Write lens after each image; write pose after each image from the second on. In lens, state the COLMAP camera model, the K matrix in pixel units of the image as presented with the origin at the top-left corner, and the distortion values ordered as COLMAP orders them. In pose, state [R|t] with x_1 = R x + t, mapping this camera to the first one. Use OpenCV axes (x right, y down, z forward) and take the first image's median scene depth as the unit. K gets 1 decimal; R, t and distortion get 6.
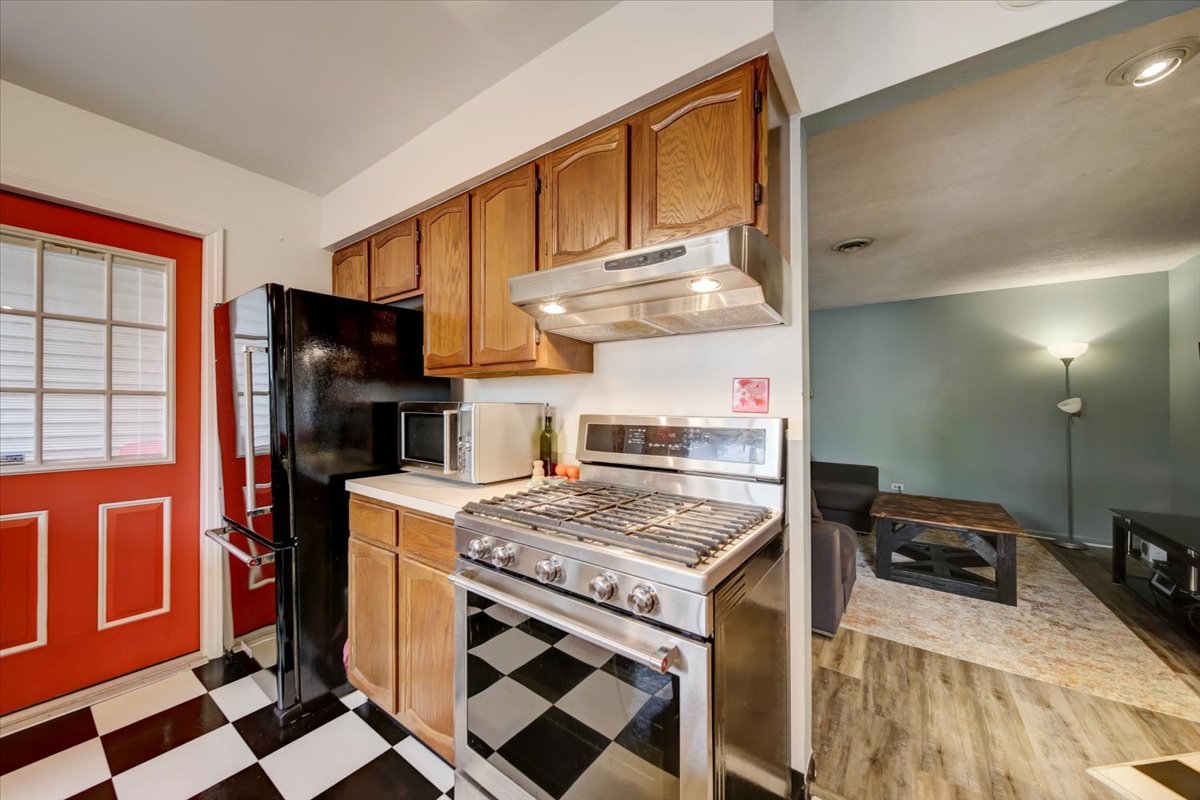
lens RADIAL K [[421.1, 0, 597.6], [0, 421.1, 412.1], [0, 0, 1]] dist [-0.002694, -0.000911]
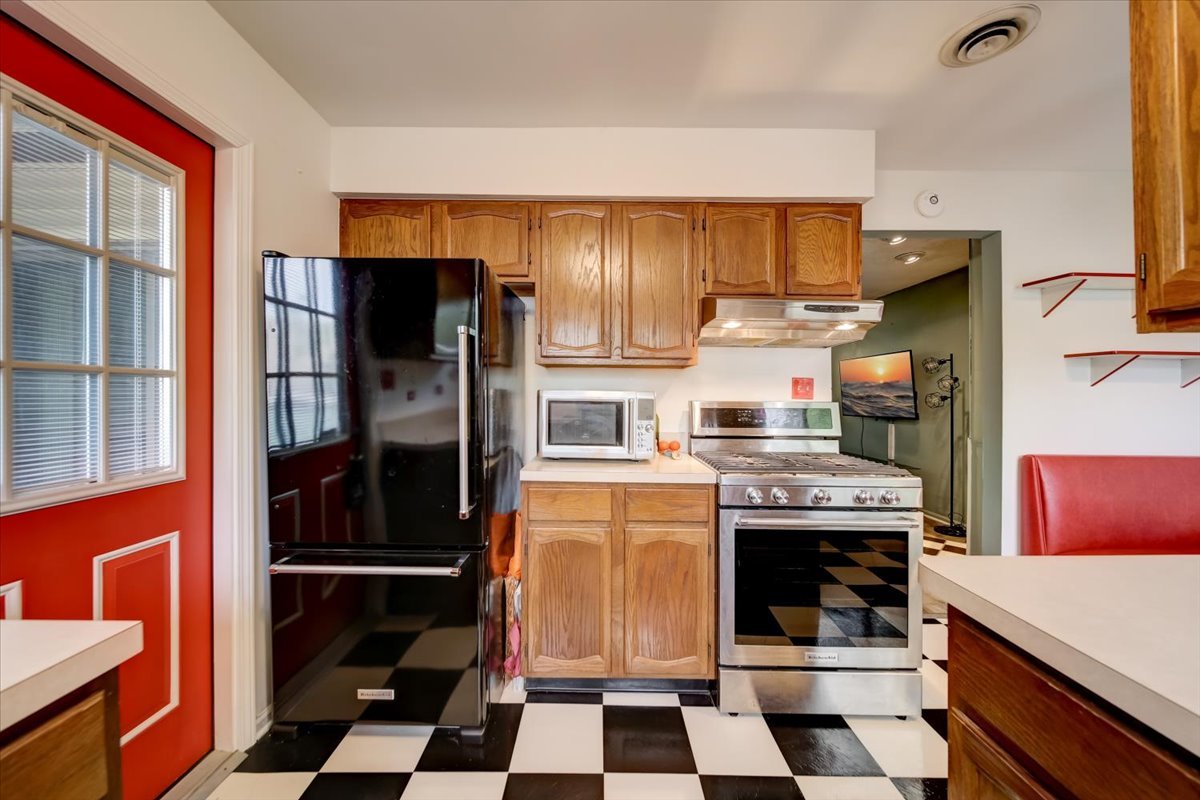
lens RADIAL K [[421.1, 0, 596.0], [0, 421.1, 398.0], [0, 0, 1]] dist [-0.002694, -0.000911]
pose [[0.818140, -0.003078, 0.575011, -0.942761], [0.002148, 0.999995, 0.002297, -0.006505], [-0.575015, -0.000644, 0.818143, 0.097361]]
